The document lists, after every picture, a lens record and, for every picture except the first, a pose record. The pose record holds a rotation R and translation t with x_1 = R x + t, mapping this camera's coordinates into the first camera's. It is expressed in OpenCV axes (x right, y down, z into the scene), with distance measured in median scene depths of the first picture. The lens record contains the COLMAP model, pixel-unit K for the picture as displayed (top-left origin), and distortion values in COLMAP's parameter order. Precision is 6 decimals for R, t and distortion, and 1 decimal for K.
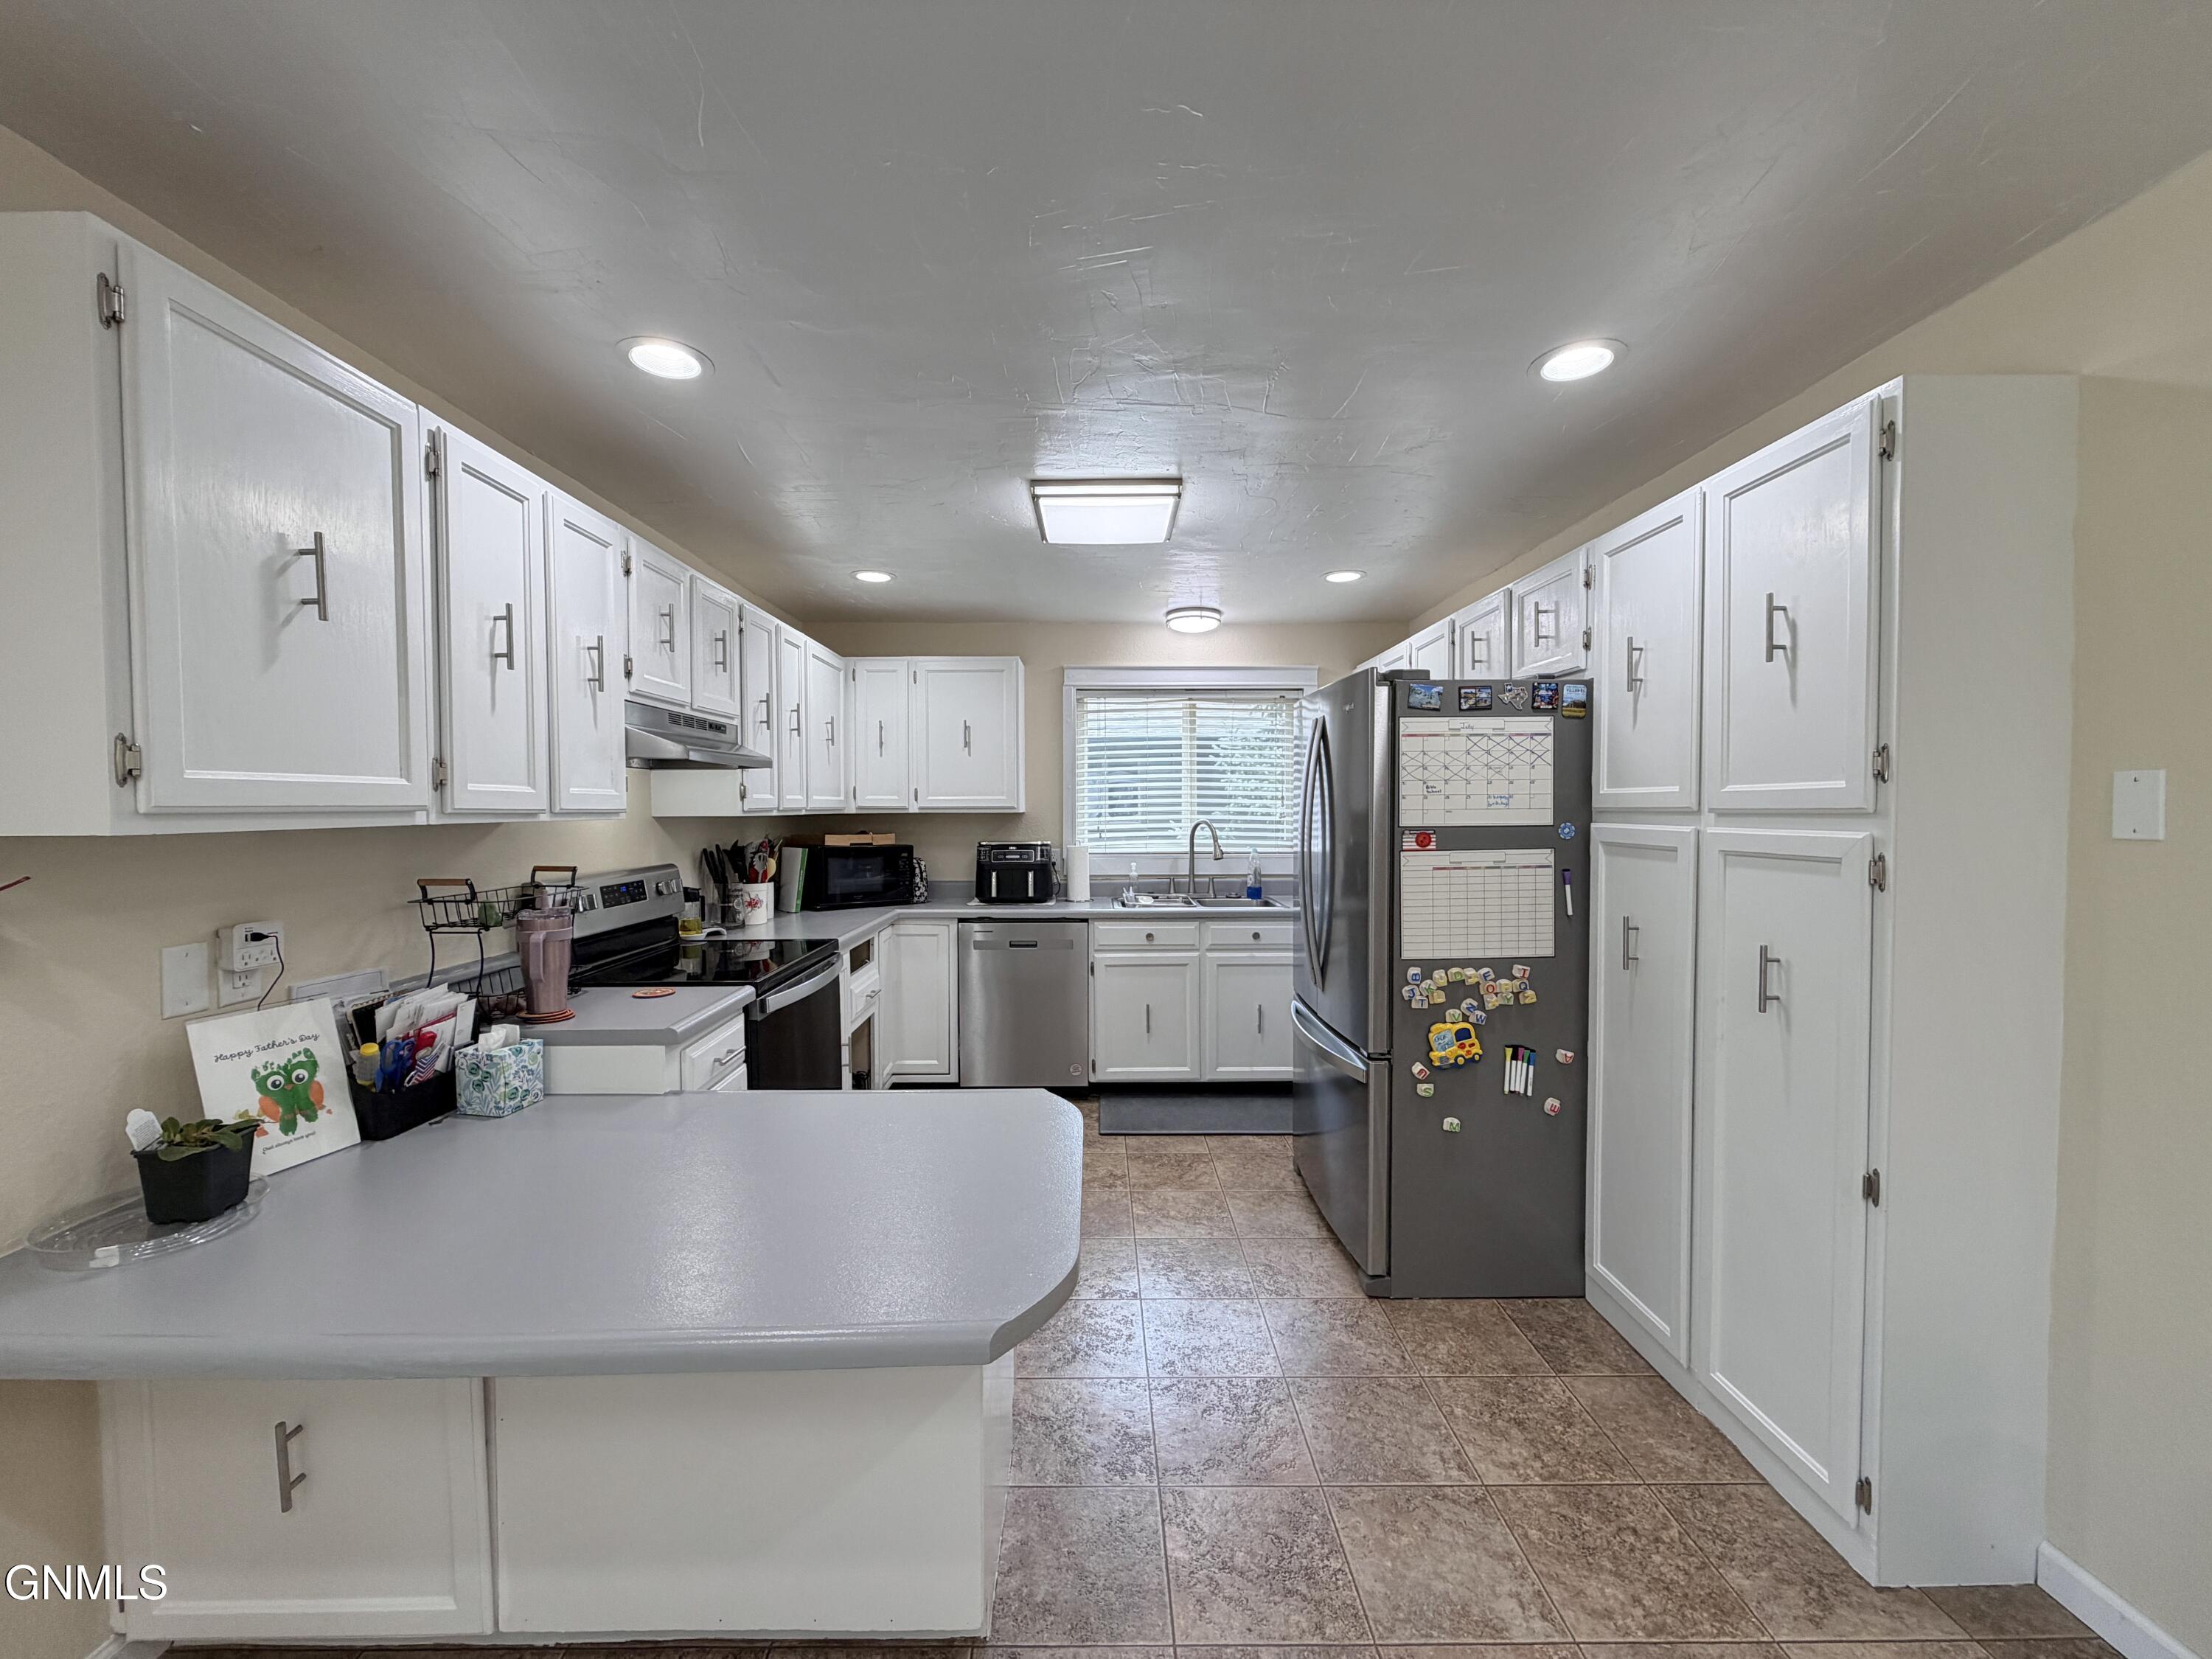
lens RADIAL K [[880.2, 0, 1098.4], [0, 880.2, 830.7], [0, 0, 1]] dist [-0.000191, 0.000221]
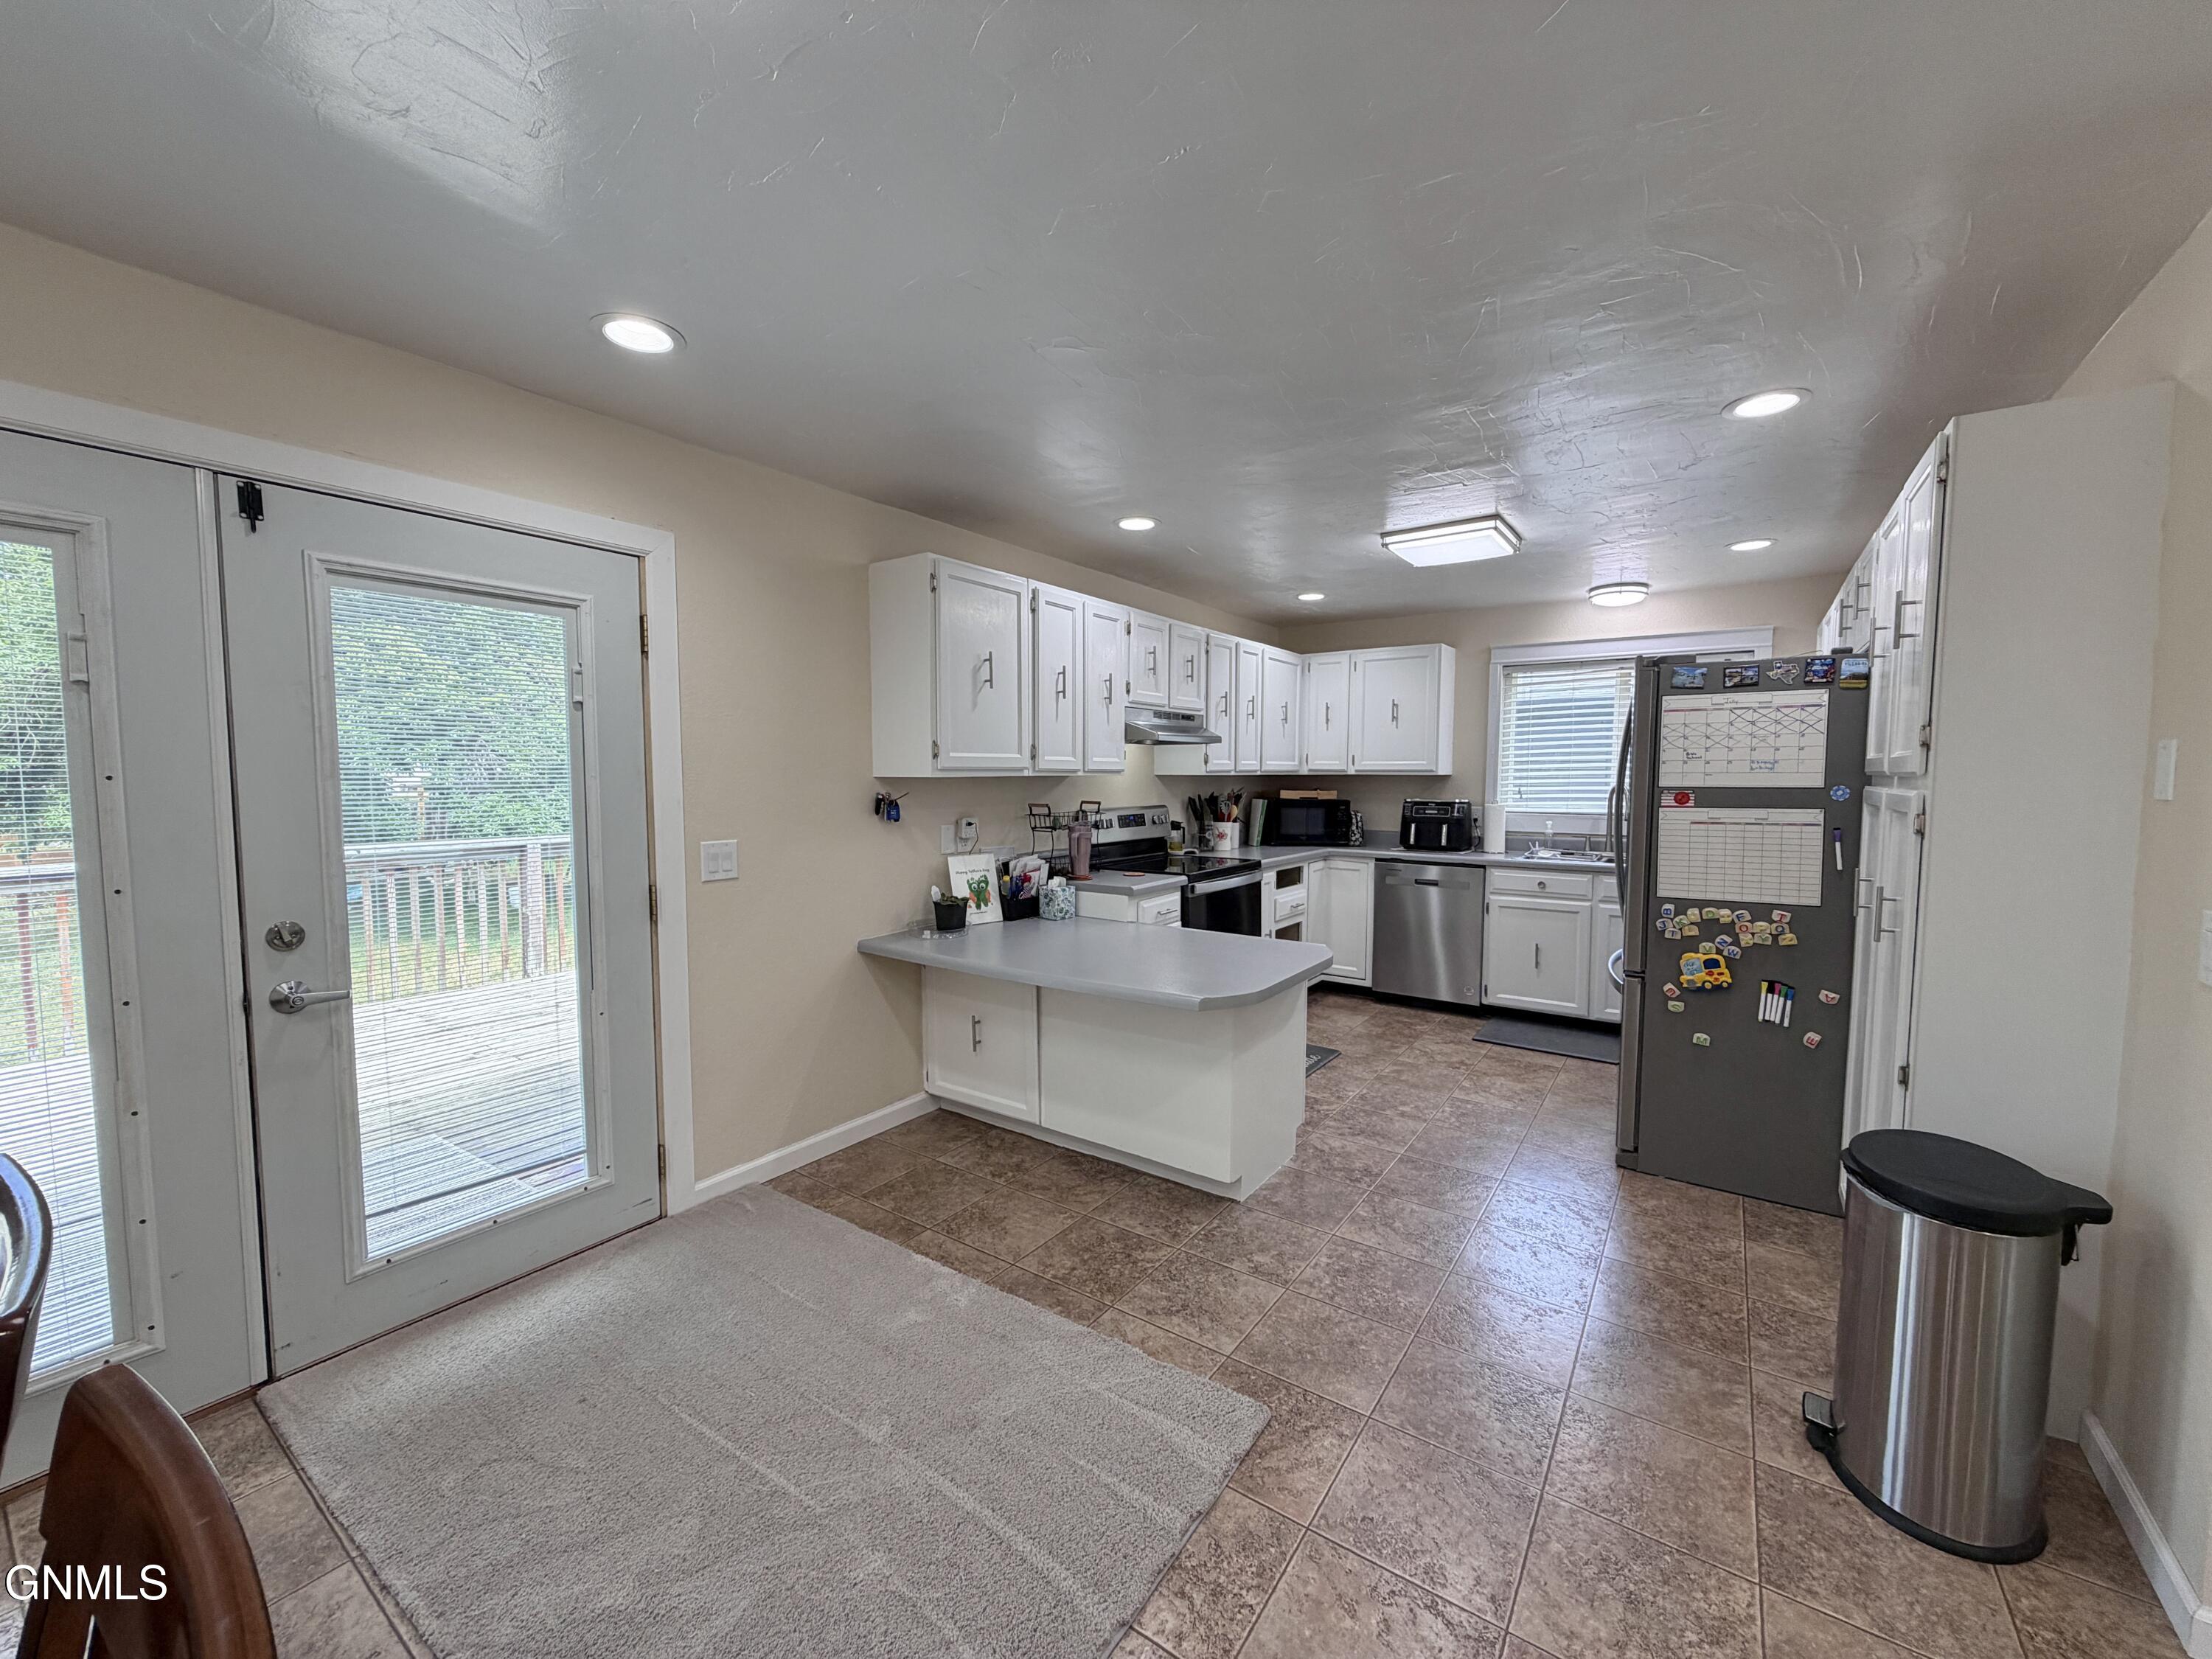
lens RADIAL K [[880.2, 0, 1098.4], [0, 880.2, 830.7], [0, 0, 1]] dist [-0.000191, 0.000221]
pose [[0.811413, 0.044619, -0.582768, 0.423949], [-0.020808, 0.998655, 0.047488, 0.014089], [0.584103, -0.026406, 0.811250, -0.431648]]
